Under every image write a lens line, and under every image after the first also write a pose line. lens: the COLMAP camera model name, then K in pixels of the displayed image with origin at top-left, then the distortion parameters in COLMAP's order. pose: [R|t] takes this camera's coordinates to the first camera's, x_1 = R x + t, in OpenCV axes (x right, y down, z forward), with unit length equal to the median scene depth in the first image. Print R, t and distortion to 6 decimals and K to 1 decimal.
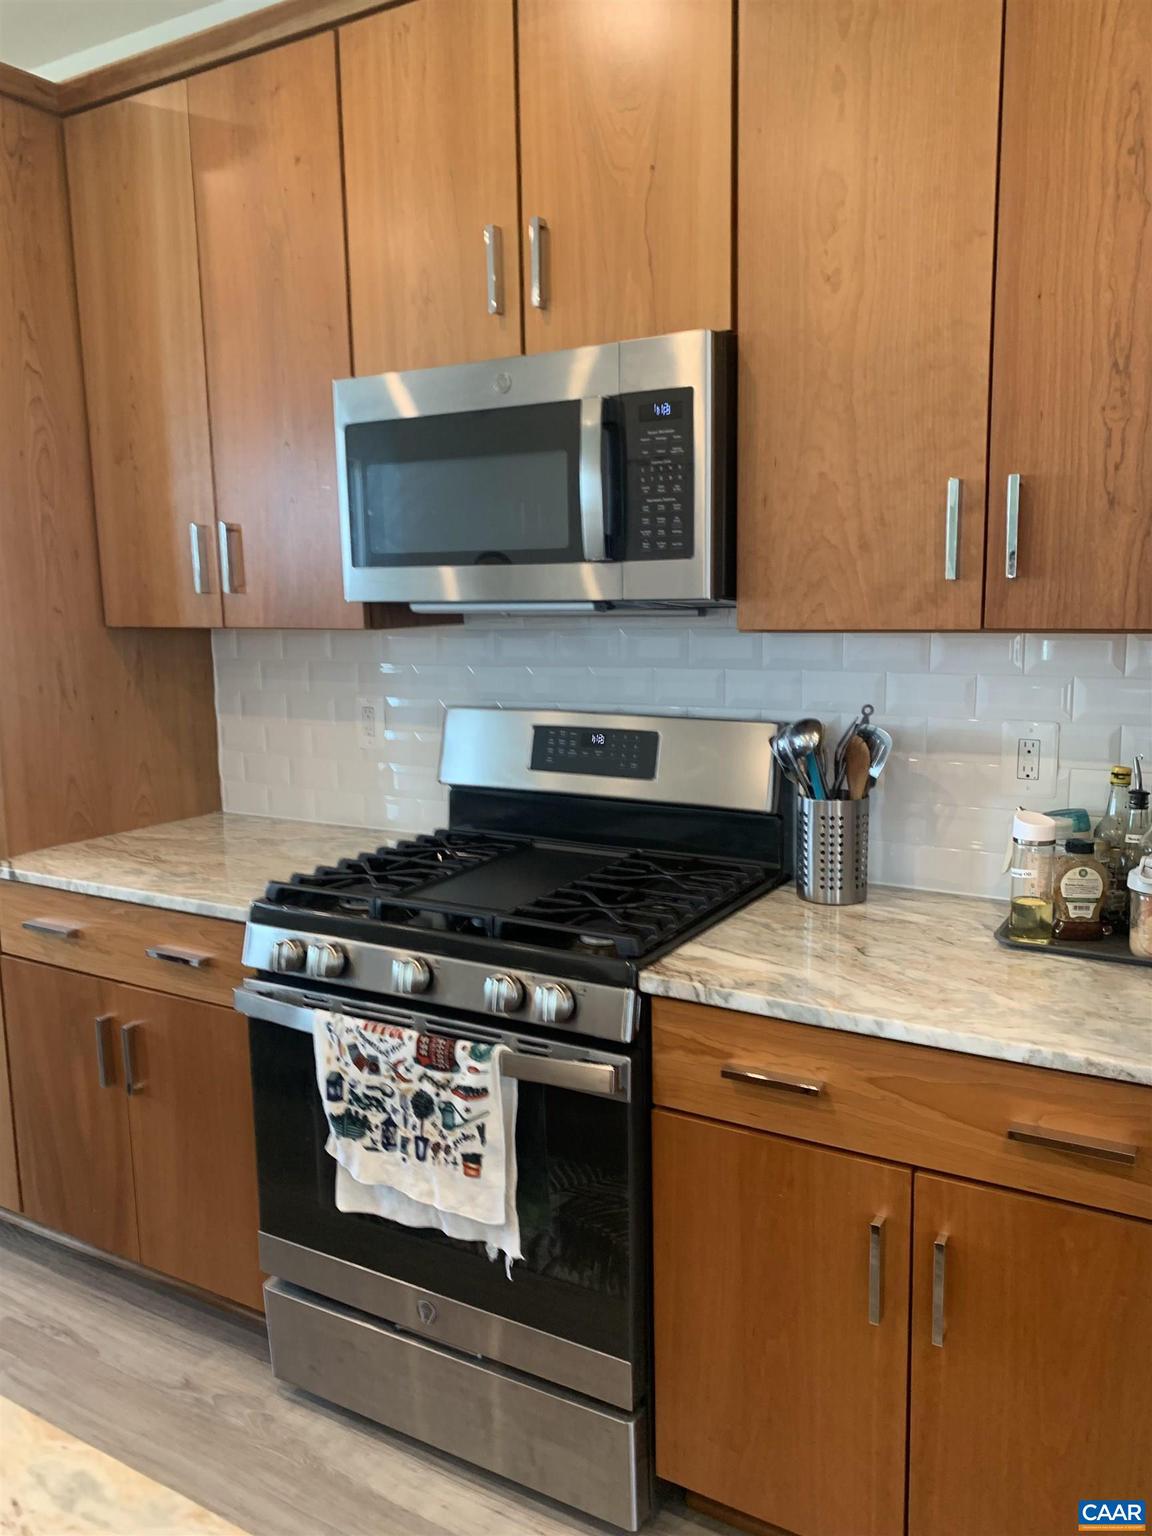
lens RADIAL K [[1157.0, 0, 600.8], [0, 1157.0, 769.0], [0, 0, 1]] dist [0.019196, -0.003963]
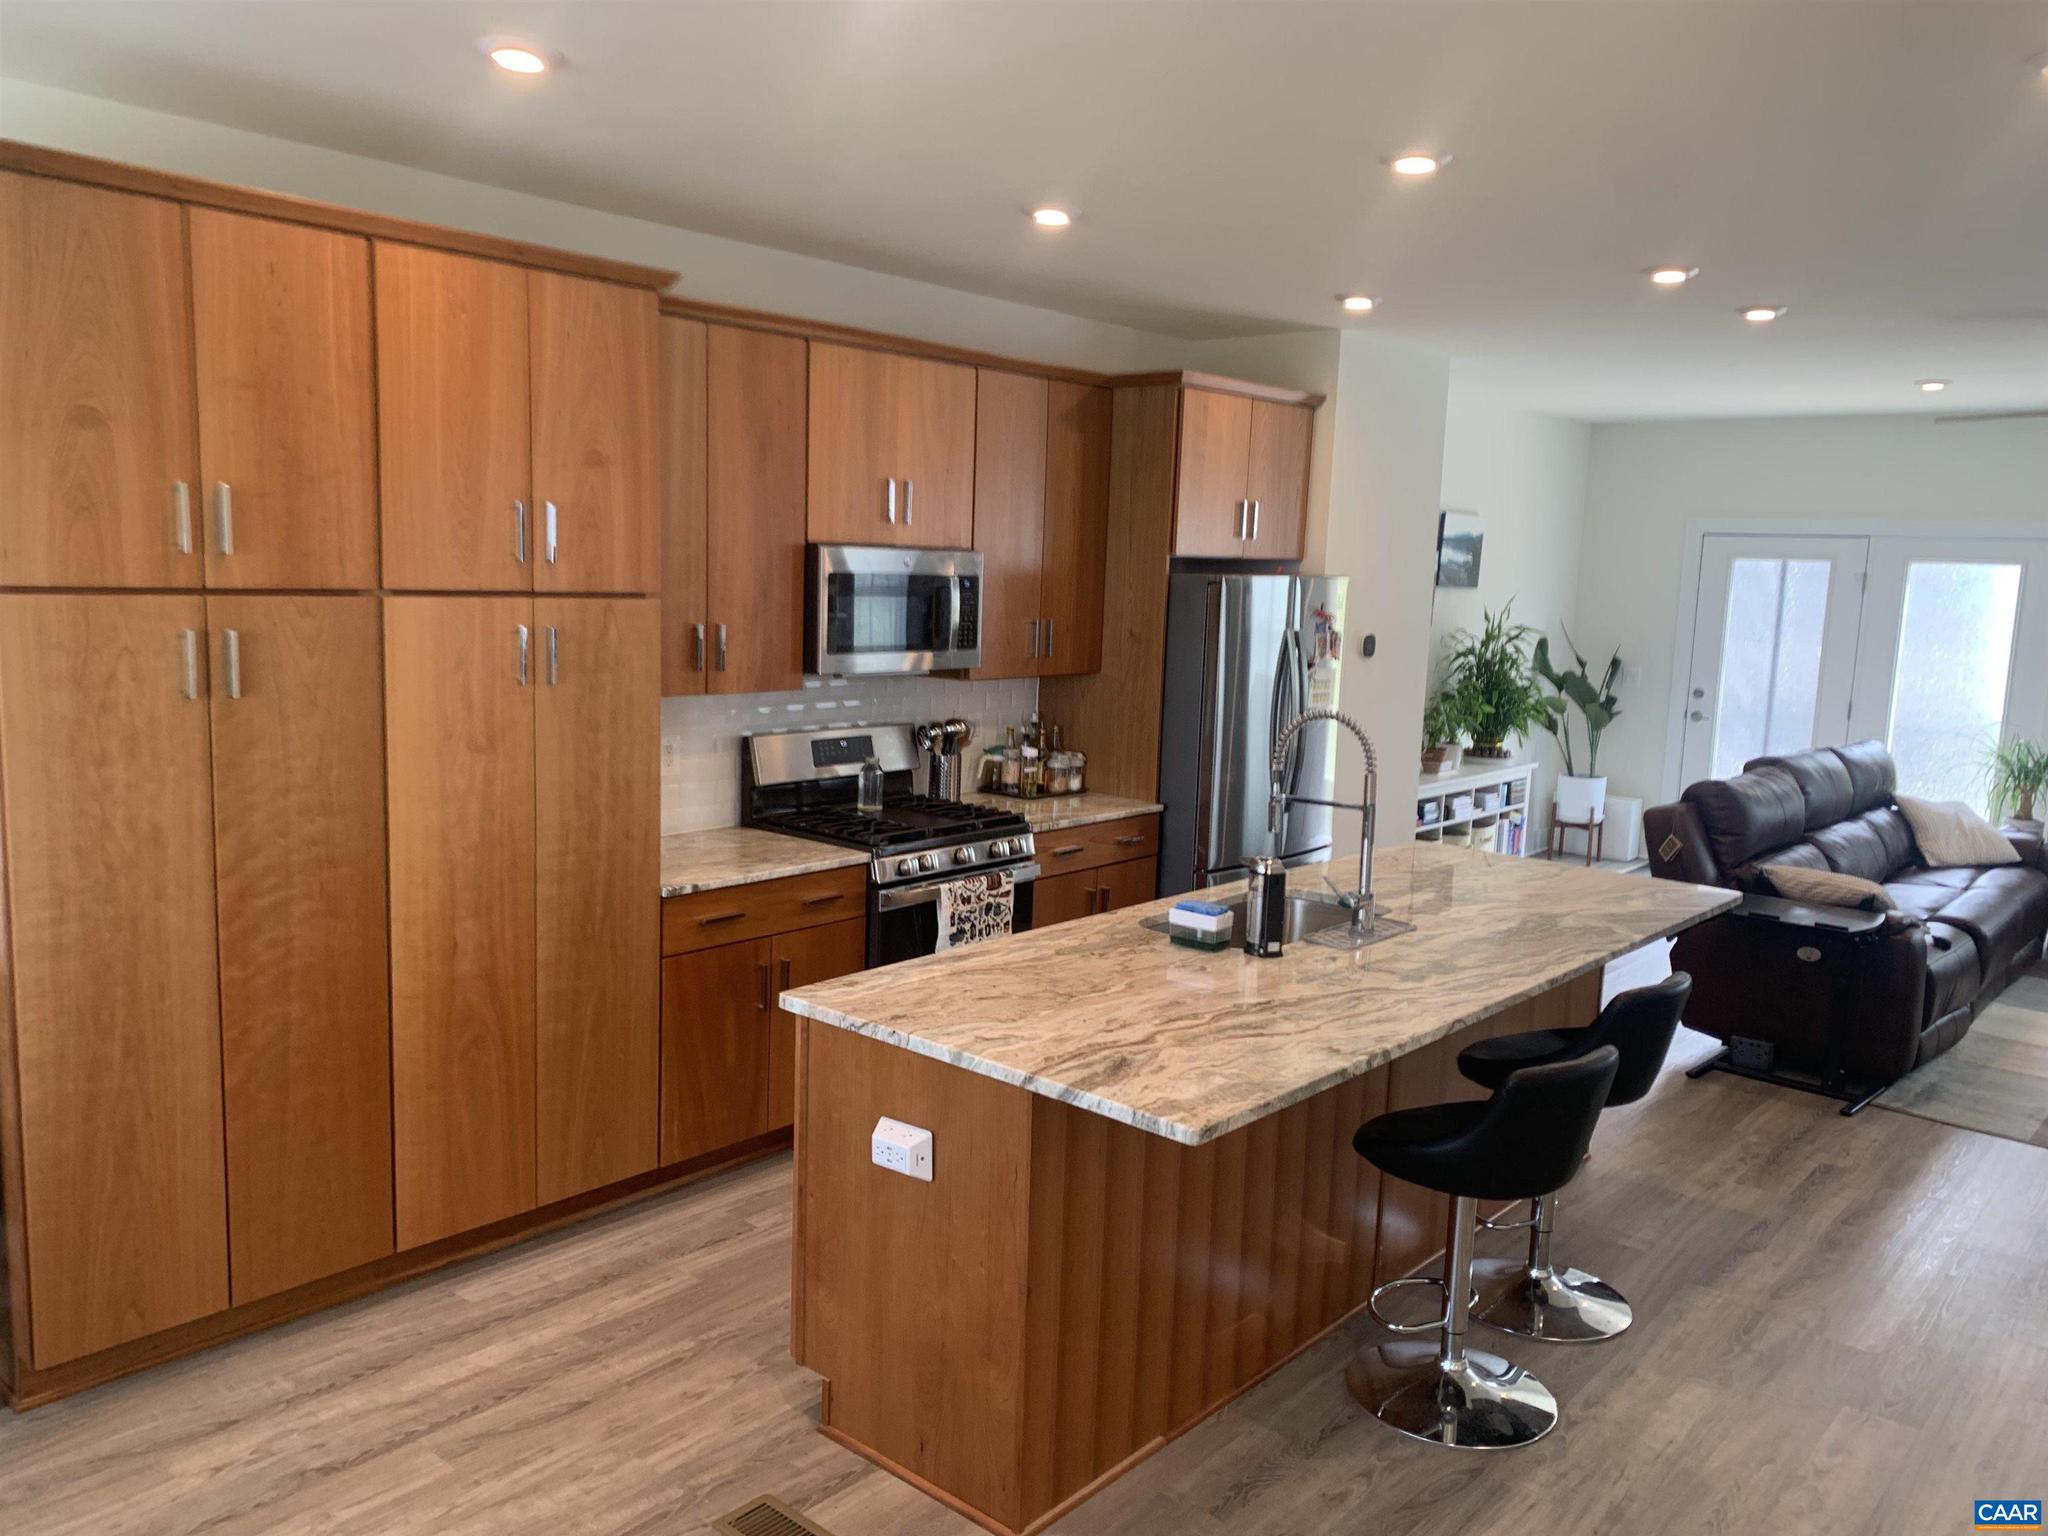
lens RADIAL K [[1517.2, 0, 1020.6], [0, 1517.2, 816.5], [0, 0, 1]] dist [0.057899, -0.001046]
pose [[0.190610, -0.142623, 0.971250, -2.778117], [0.109451, 0.986308, 0.123354, -0.215881], [-0.975545, 0.082792, 0.203610, 0.340120]]
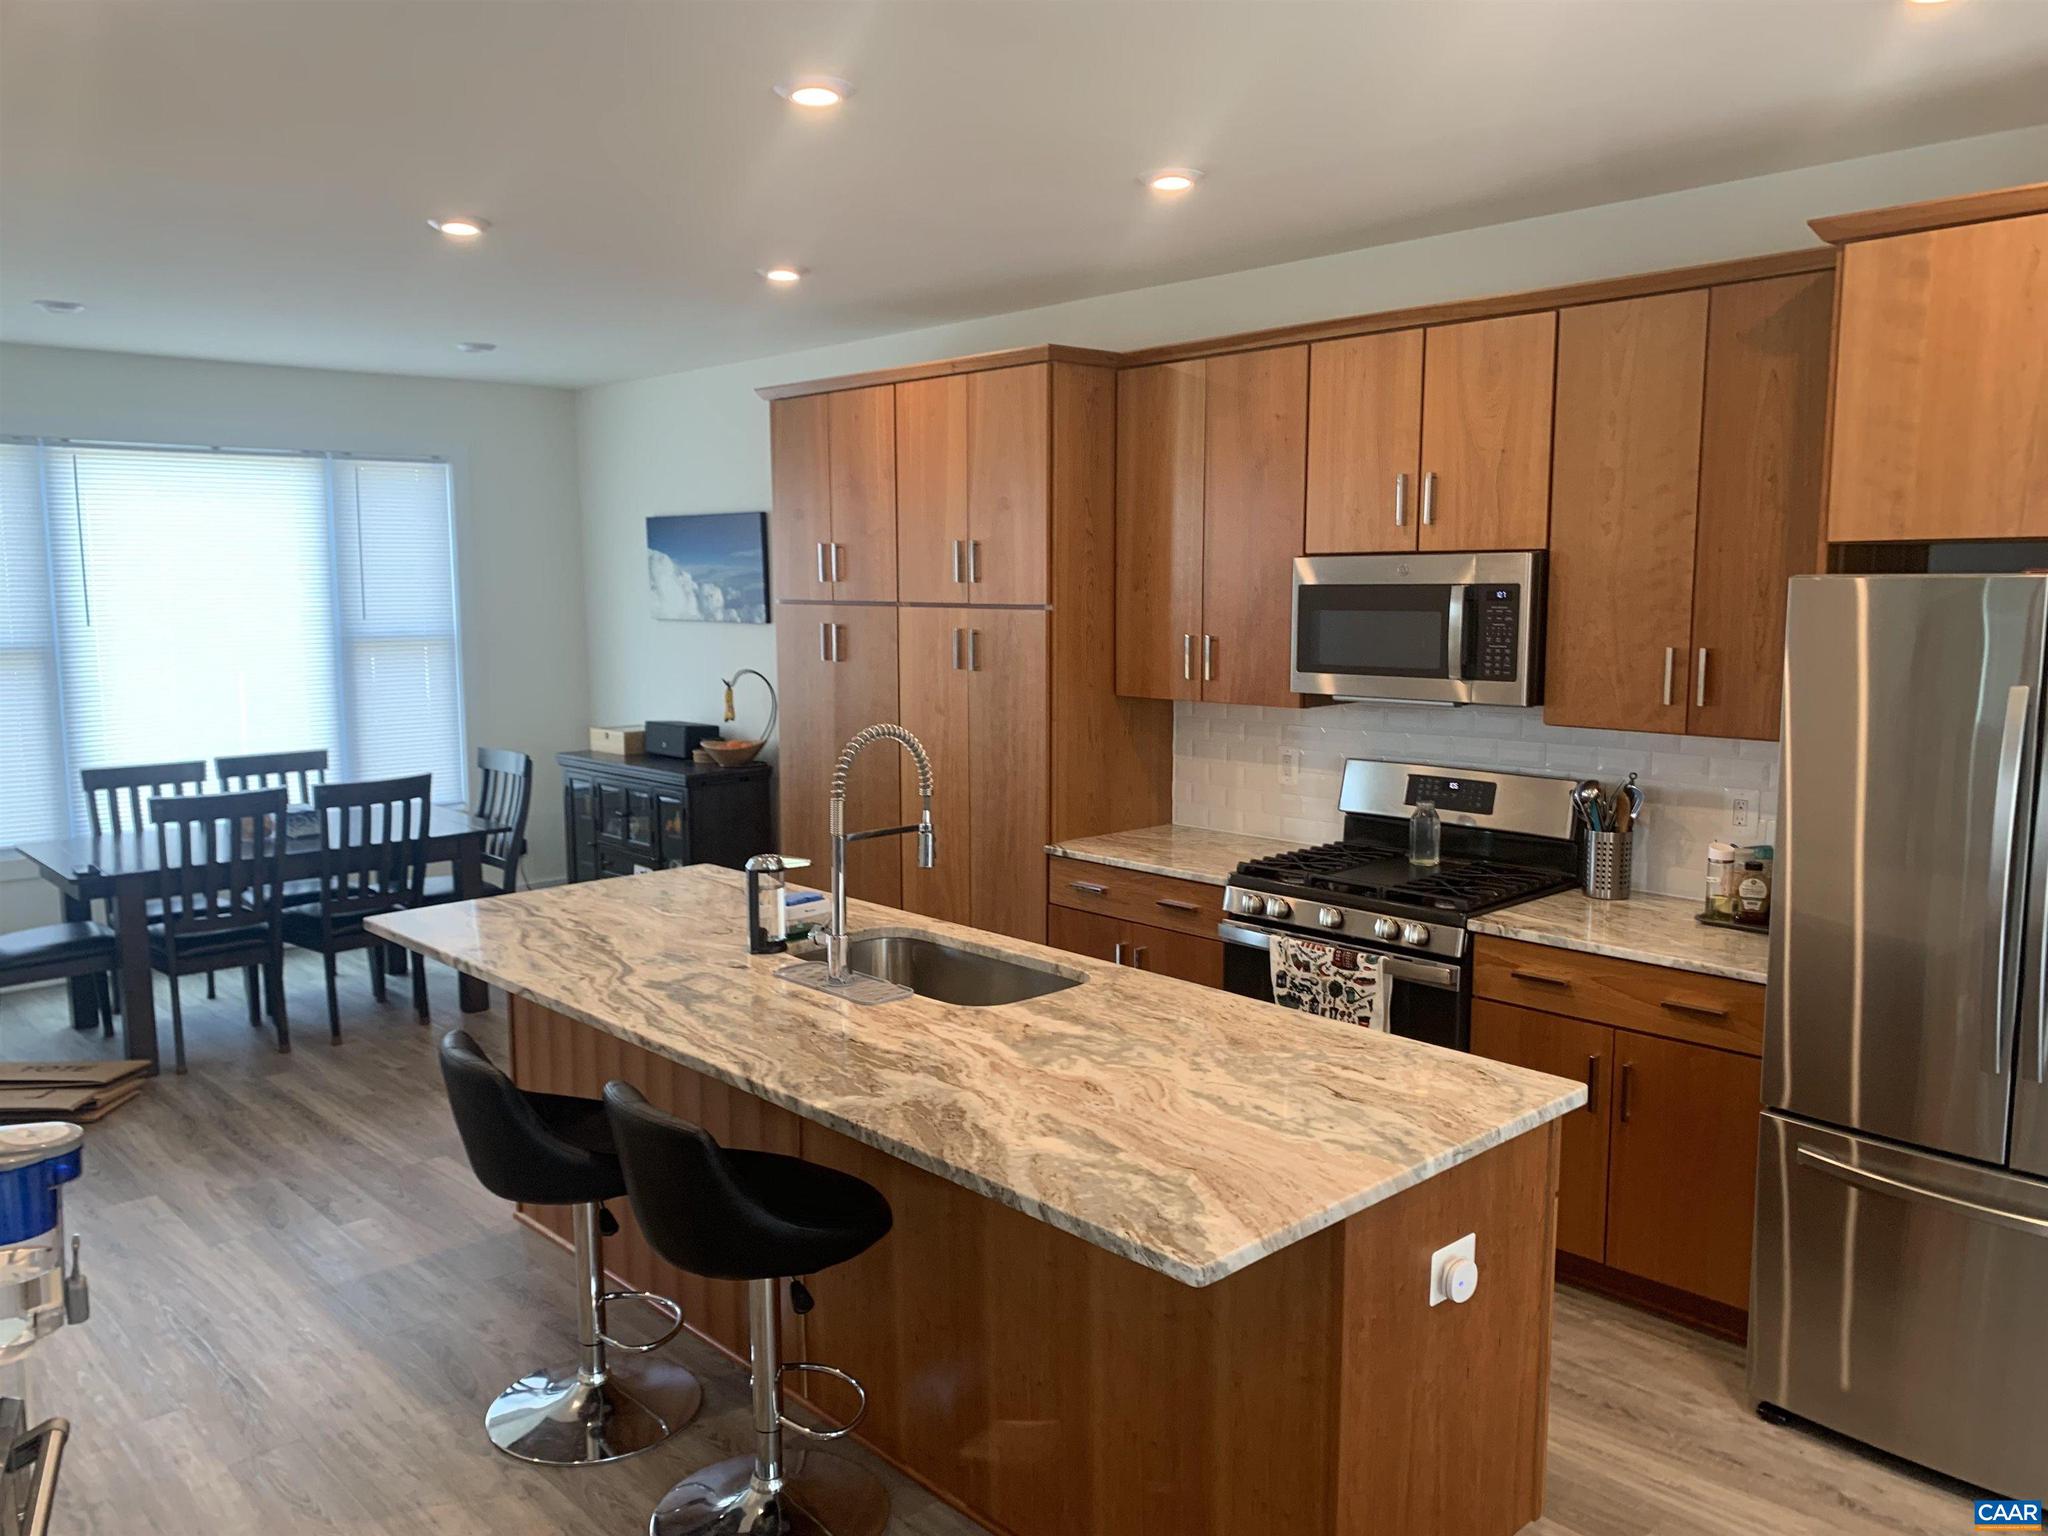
lens RADIAL K [[1568.4, 0, 991.7], [0, 1568.4, 790.3], [0, 0, 1]] dist [0.101099, -0.265020]
pose [[0.953075, 0.049368, -0.298681, 0.047409], [-0.053092, 0.998580, -0.004360, 0.025502], [0.298042, 0.020013, 0.954343, -1.404220]]
